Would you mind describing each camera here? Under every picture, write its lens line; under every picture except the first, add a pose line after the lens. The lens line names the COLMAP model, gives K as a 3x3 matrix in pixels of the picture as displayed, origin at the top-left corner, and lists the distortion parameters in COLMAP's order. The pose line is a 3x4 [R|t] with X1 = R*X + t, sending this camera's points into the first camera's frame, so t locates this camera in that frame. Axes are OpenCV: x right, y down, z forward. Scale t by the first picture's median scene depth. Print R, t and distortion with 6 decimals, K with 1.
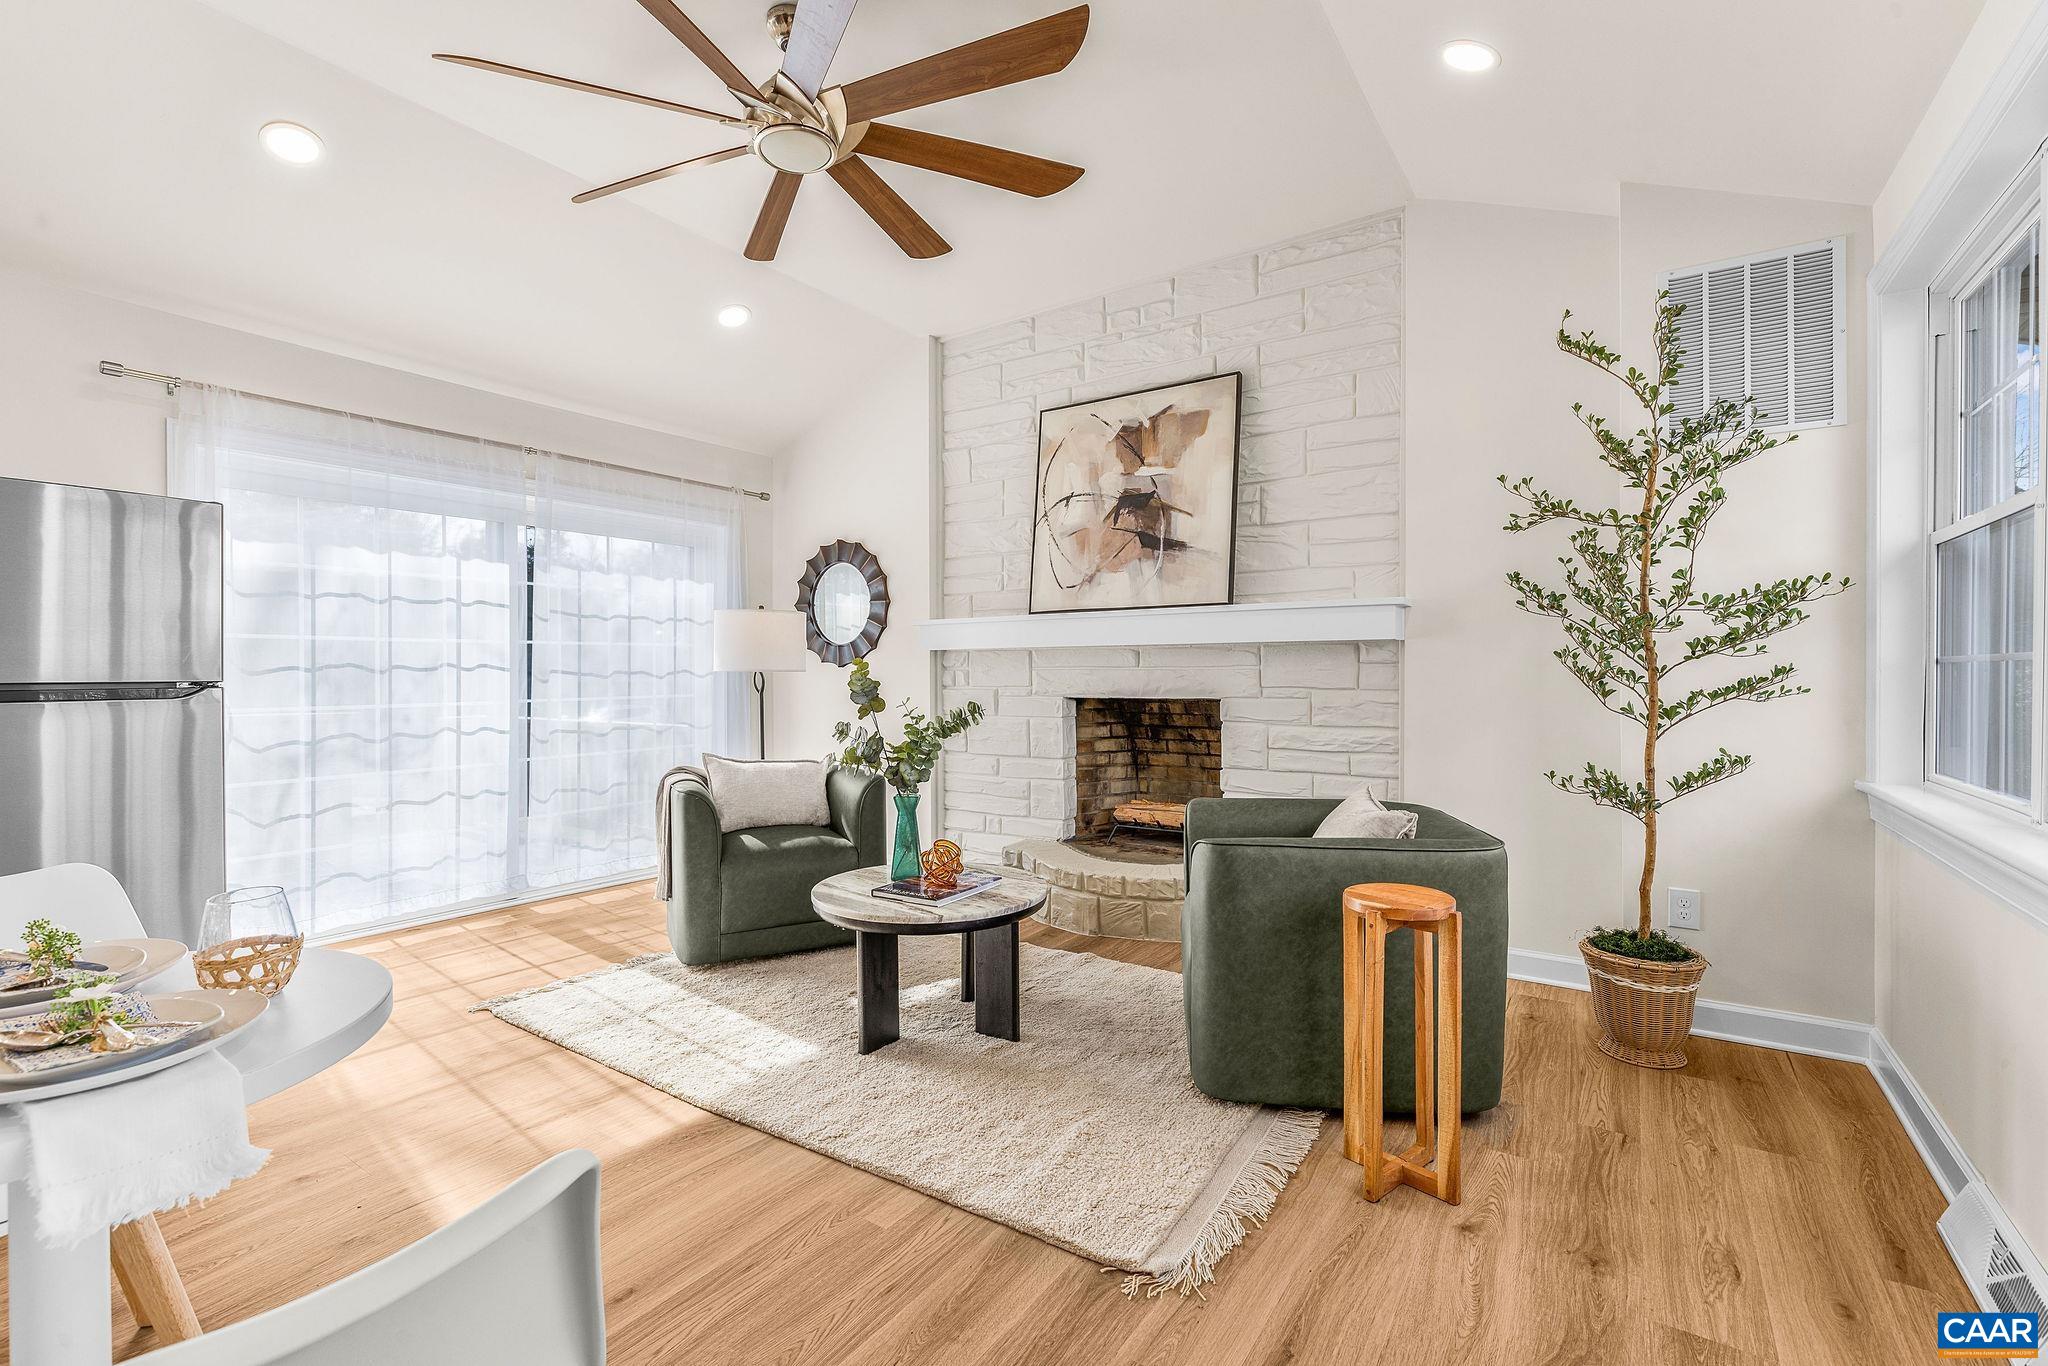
lens RADIAL K [[911.8, 0, 1013.4], [0, 911.8, 673.4], [0, 0, 1]] dist [-0.039249, 0.015967]
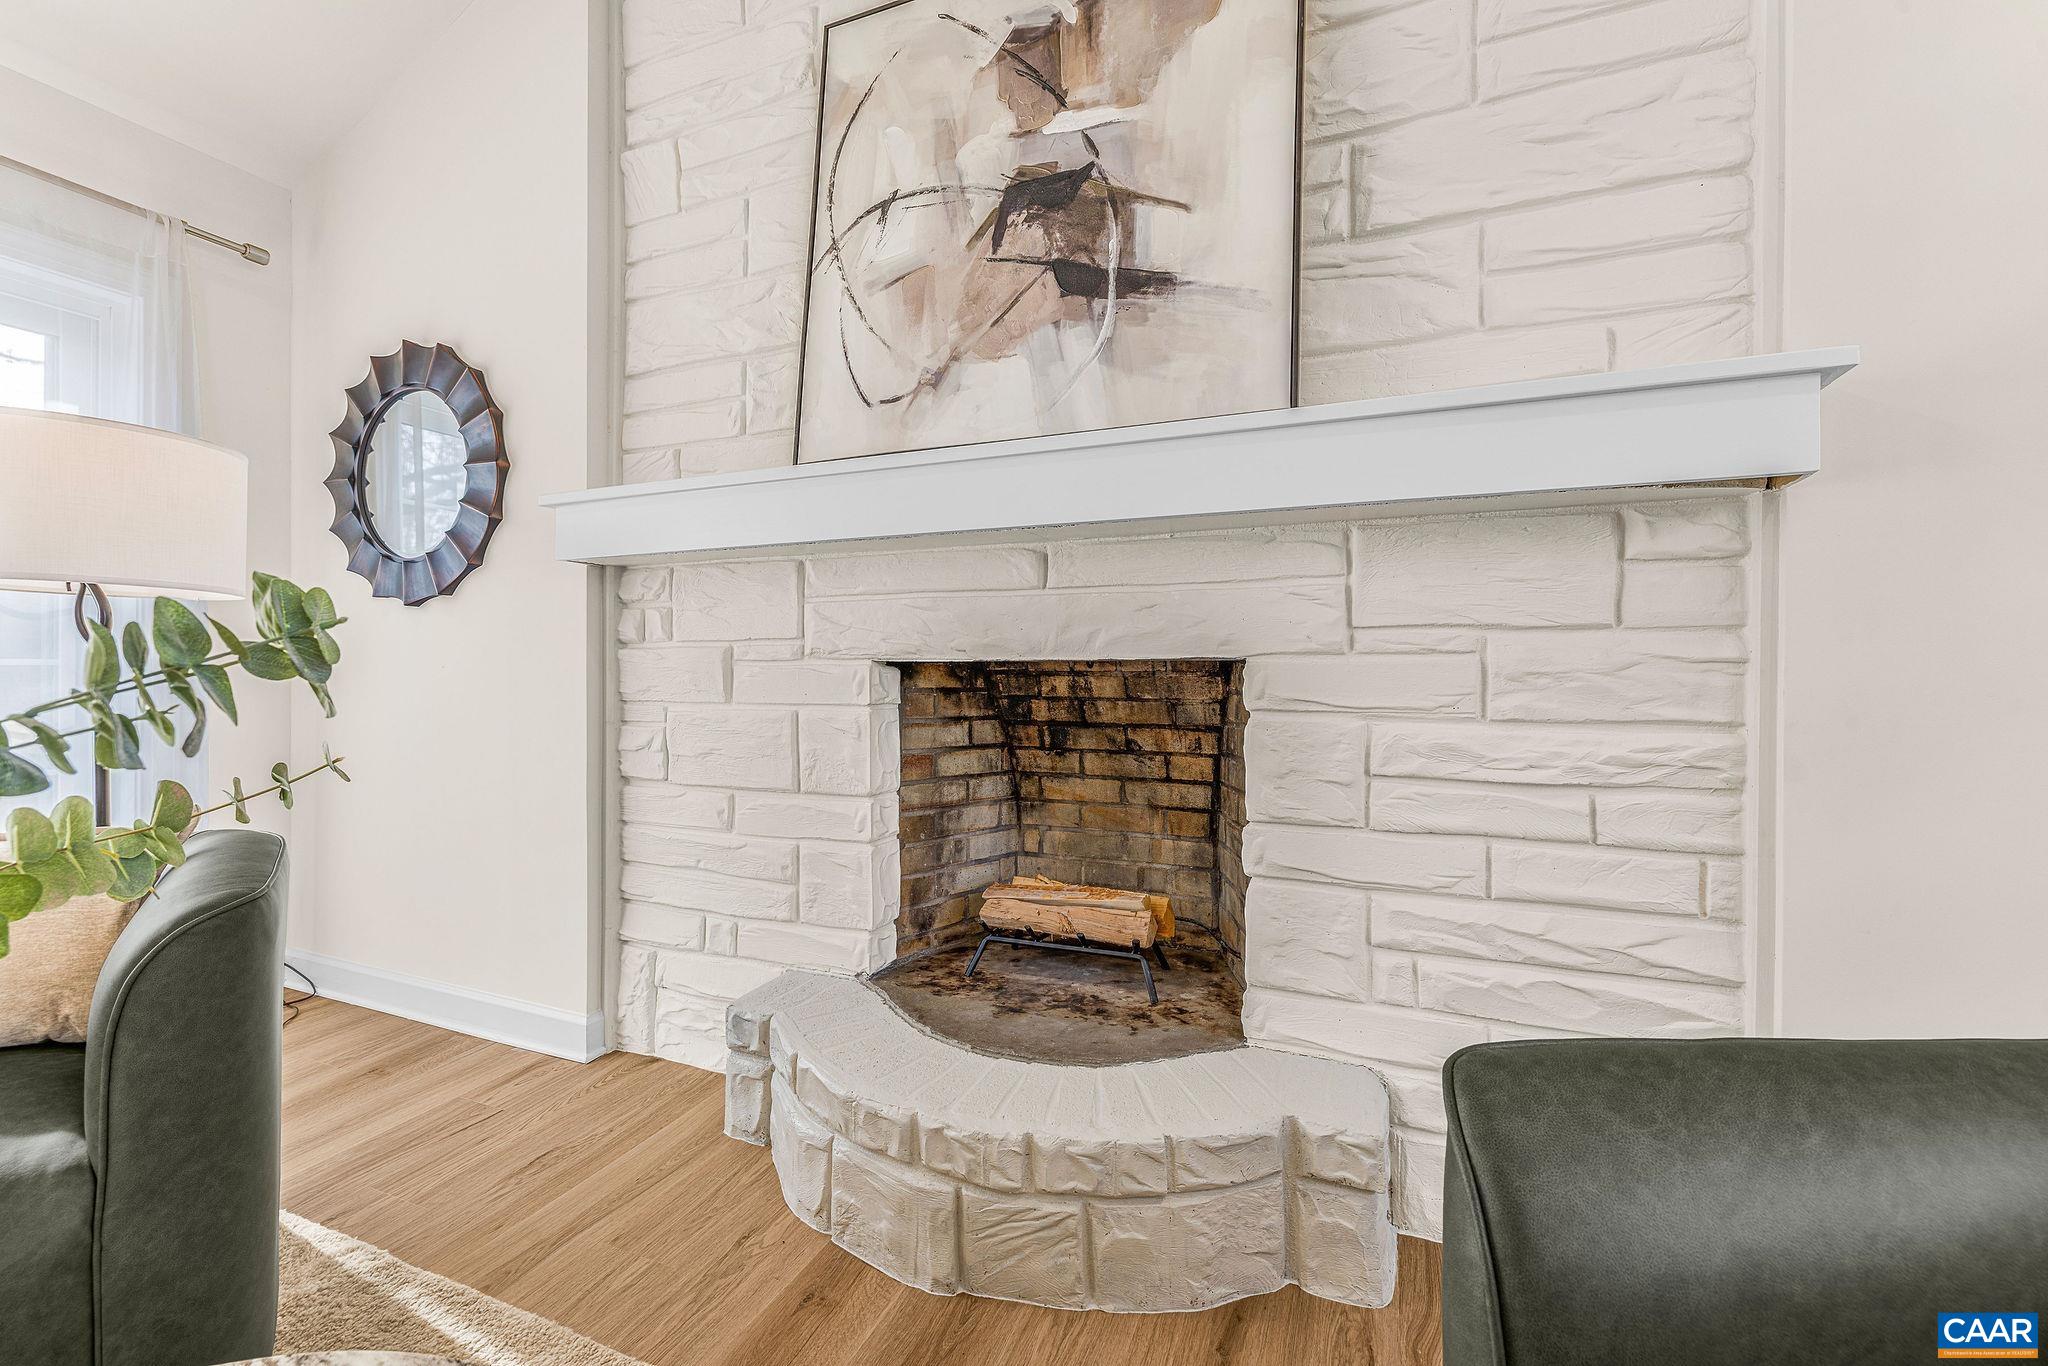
lens RADIAL K [[860.8, 0, 1017.8], [0, 860.8, 673.6], [0, 0, 1]] dist [0.001838, 0.000350]
pose [[0.978910, 0.007260, 0.204161, 0.040507], [-0.006746, 0.999972, -0.003213, 0.035301], [-0.204179, 0.001768, 0.978932, 0.596891]]
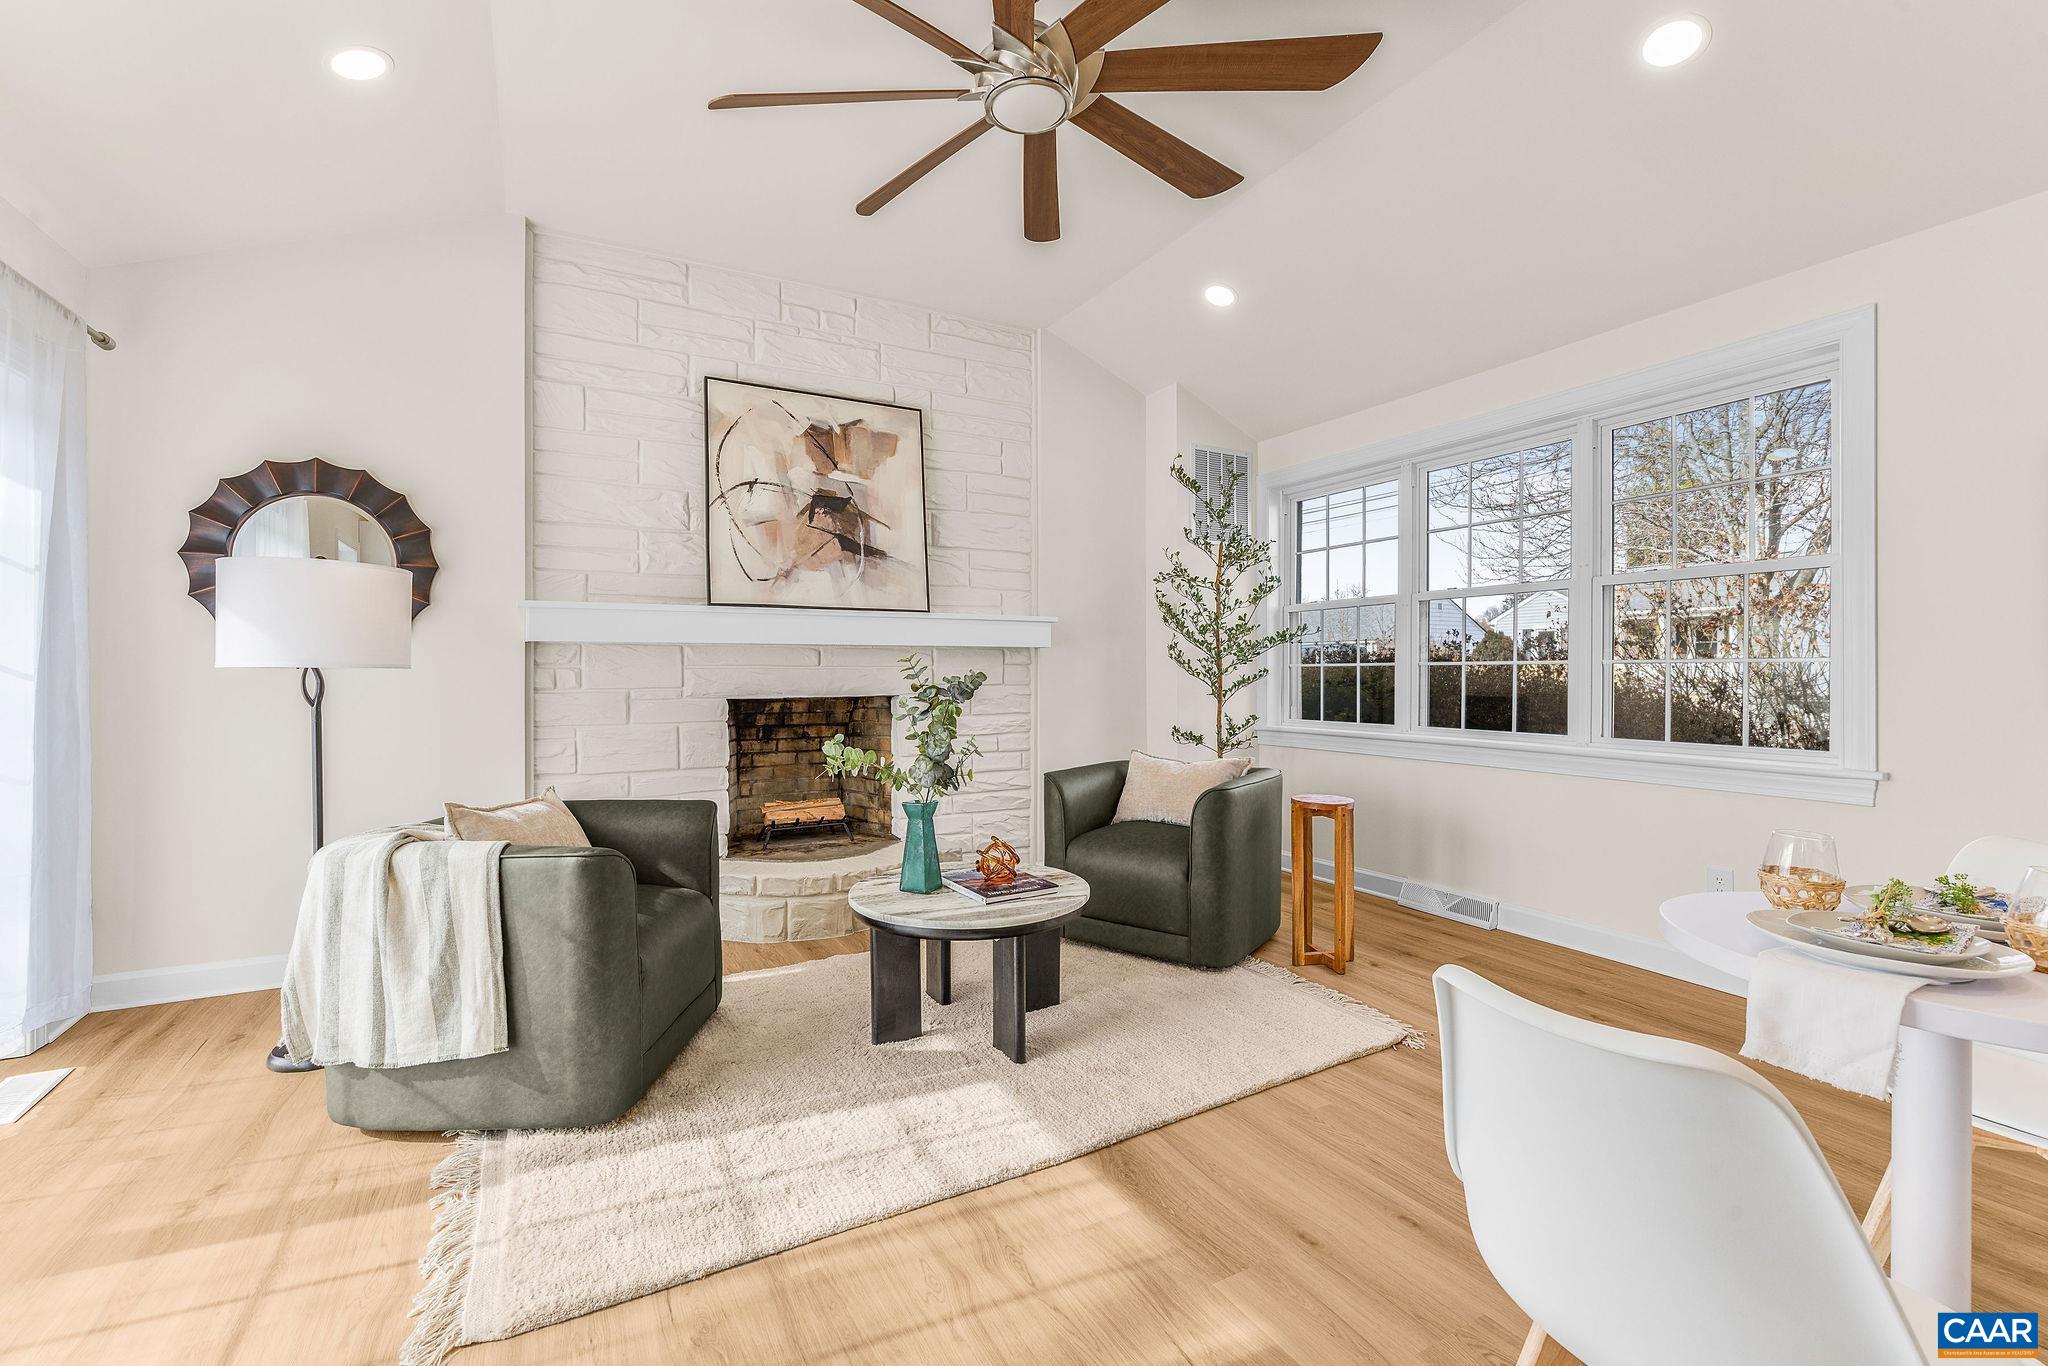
lens RADIAL K [[870.7, 0, 1023.8], [0, 870.7, 674.4], [0, 0, 1]] dist [-0.035554, 0.019190]
pose [[0.438585, 0.000867, 0.898689, -0.628462], [0.001301, 0.999998, -0.001600, 0.003773], [-0.898689, 0.001871, 0.438583, 0.373187]]
